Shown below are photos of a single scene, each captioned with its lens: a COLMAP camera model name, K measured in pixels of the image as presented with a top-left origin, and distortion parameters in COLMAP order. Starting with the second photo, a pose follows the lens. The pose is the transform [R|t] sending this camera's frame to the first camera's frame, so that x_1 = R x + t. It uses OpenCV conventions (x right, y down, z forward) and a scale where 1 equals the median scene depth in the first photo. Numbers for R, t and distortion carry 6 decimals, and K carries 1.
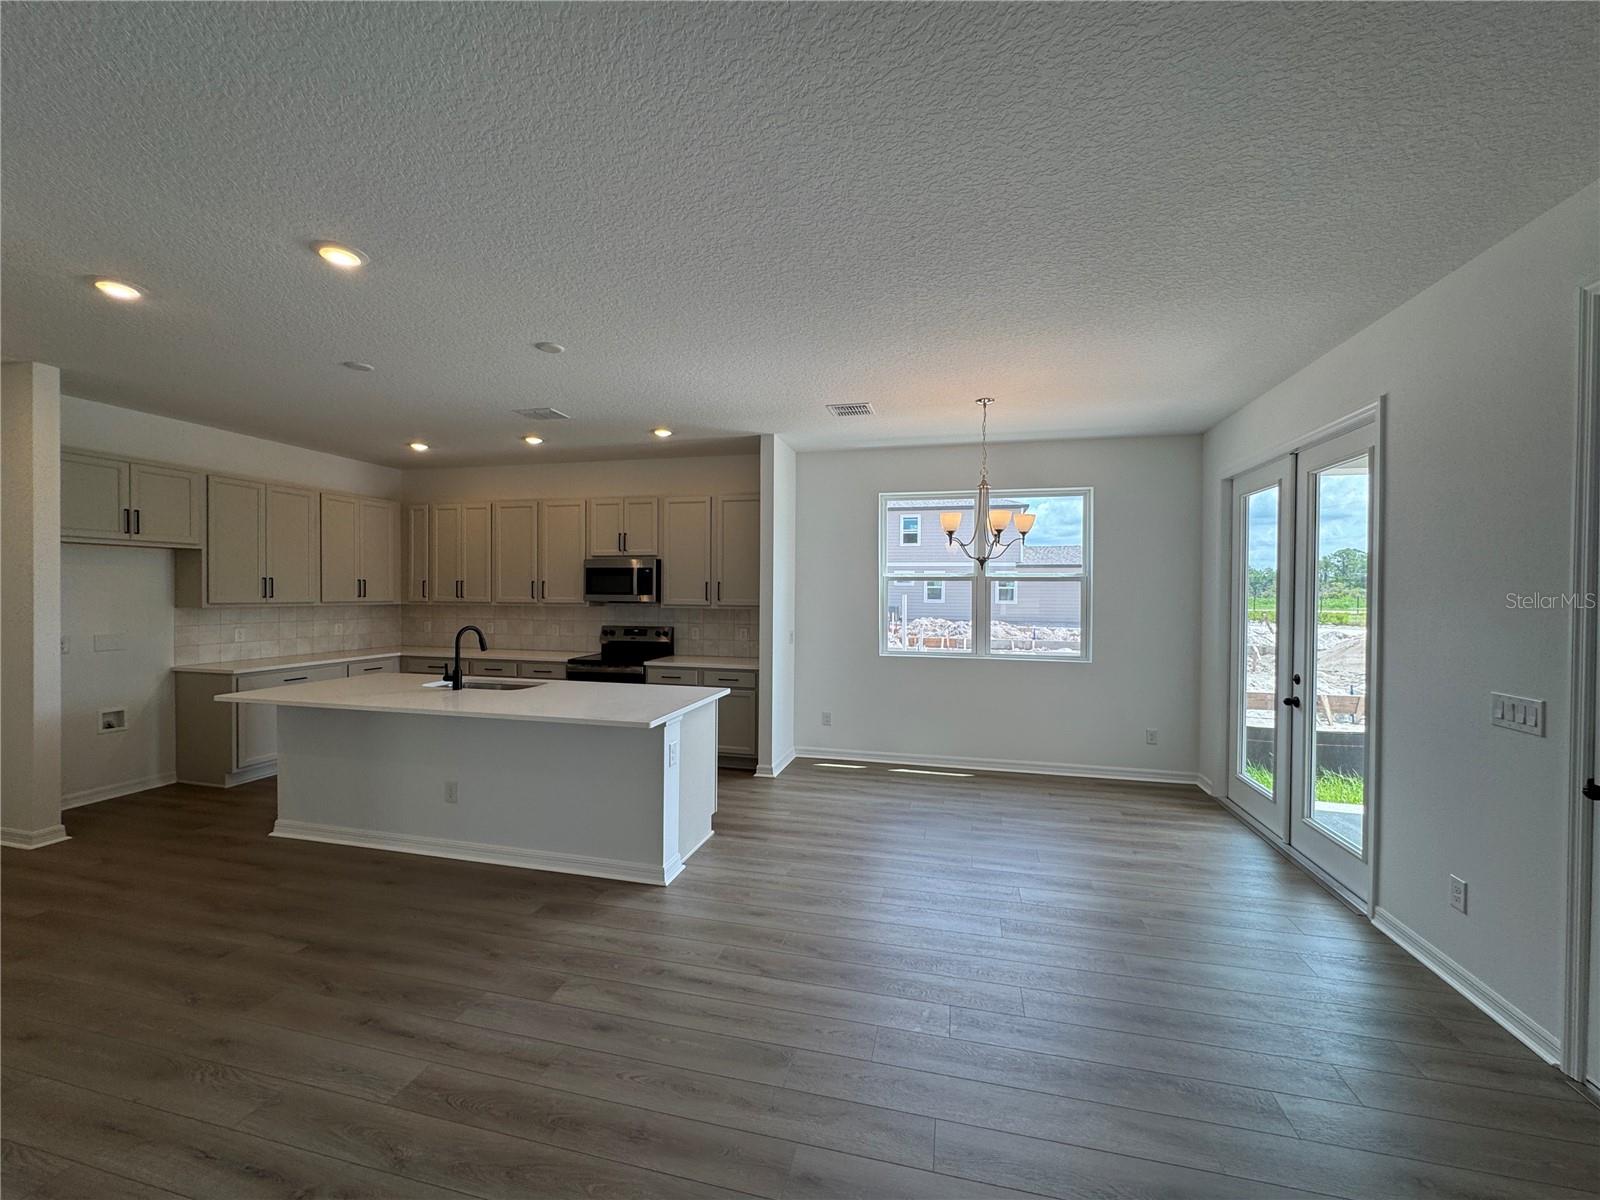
lens RADIAL K [[643.9, 0, 801.4], [0, 643.9, 597.3], [0, 0, 1]] dist [-0.001021, 0.000465]
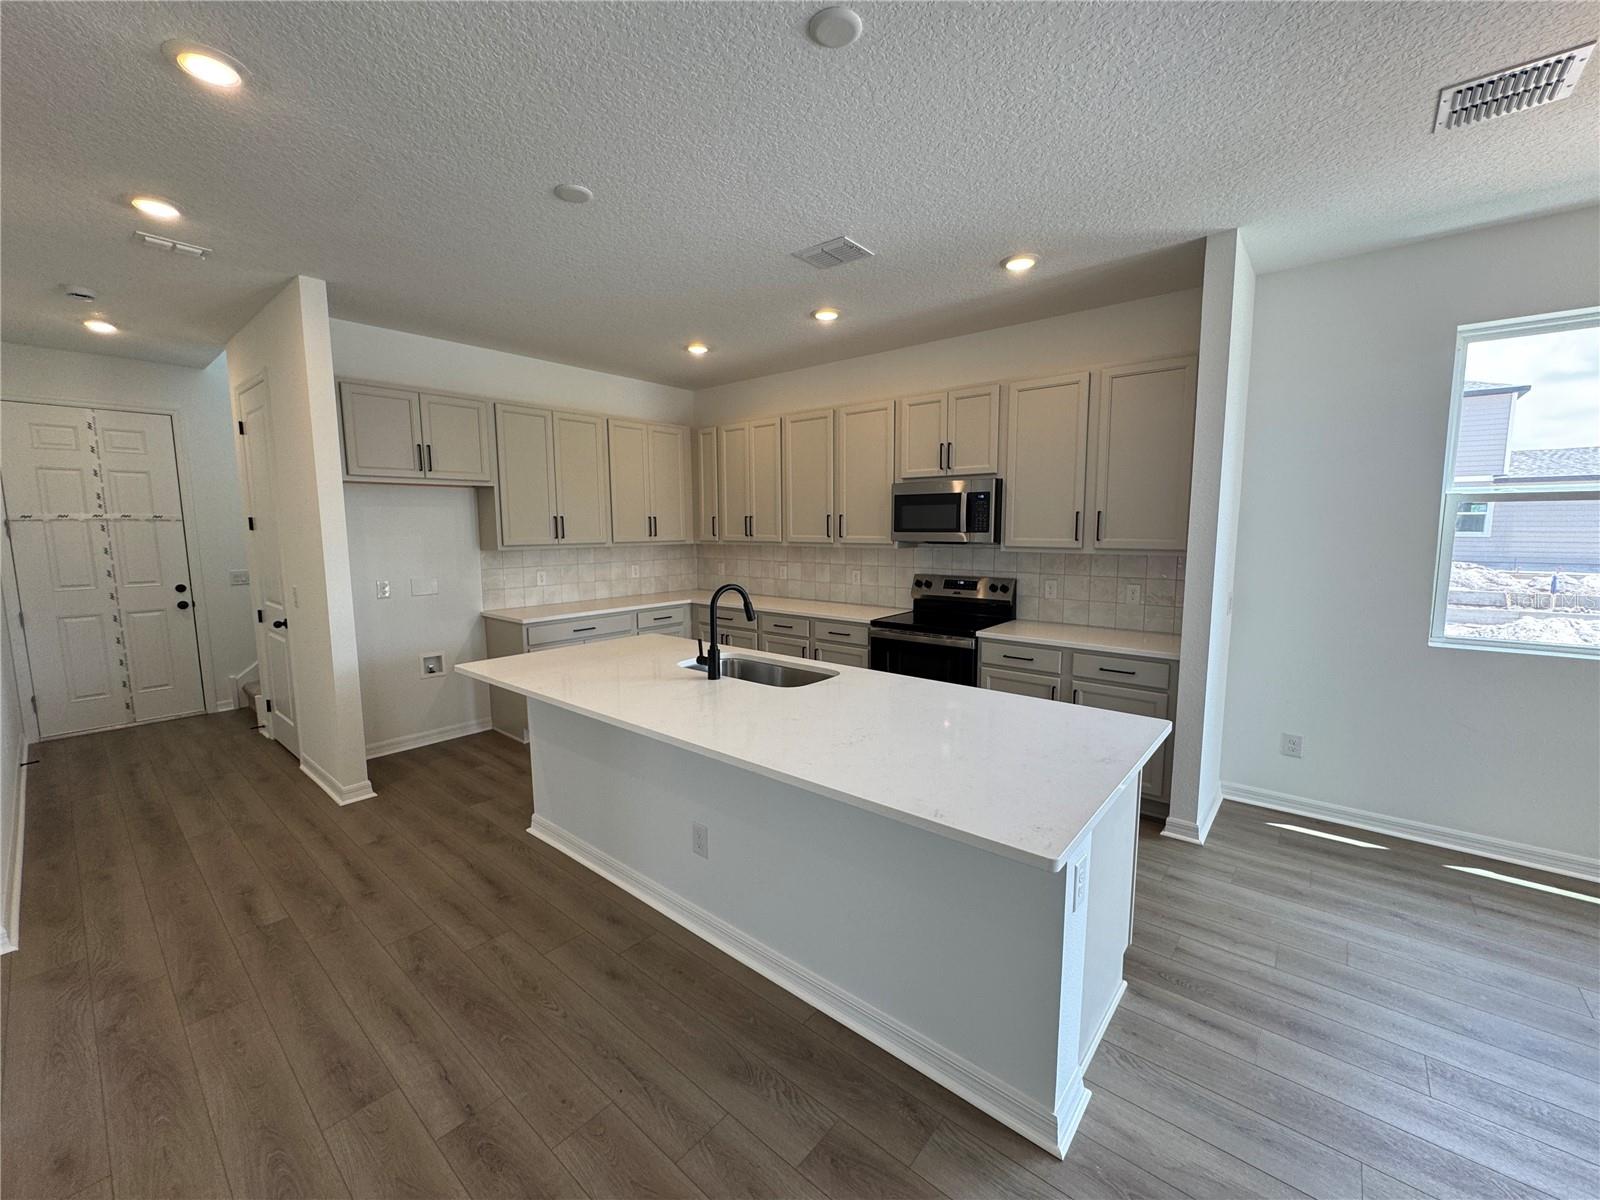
lens RADIAL K [[643.9, 0, 801.8], [0, 643.9, 598.1], [0, 0, 1]] dist [-0.001021, 0.000465]
pose [[0.897362, 0.038912, -0.439576, -0.114178], [0.007940, 0.994520, 0.104246, -0.007687], [0.441223, -0.097036, 0.892136, 0.320877]]
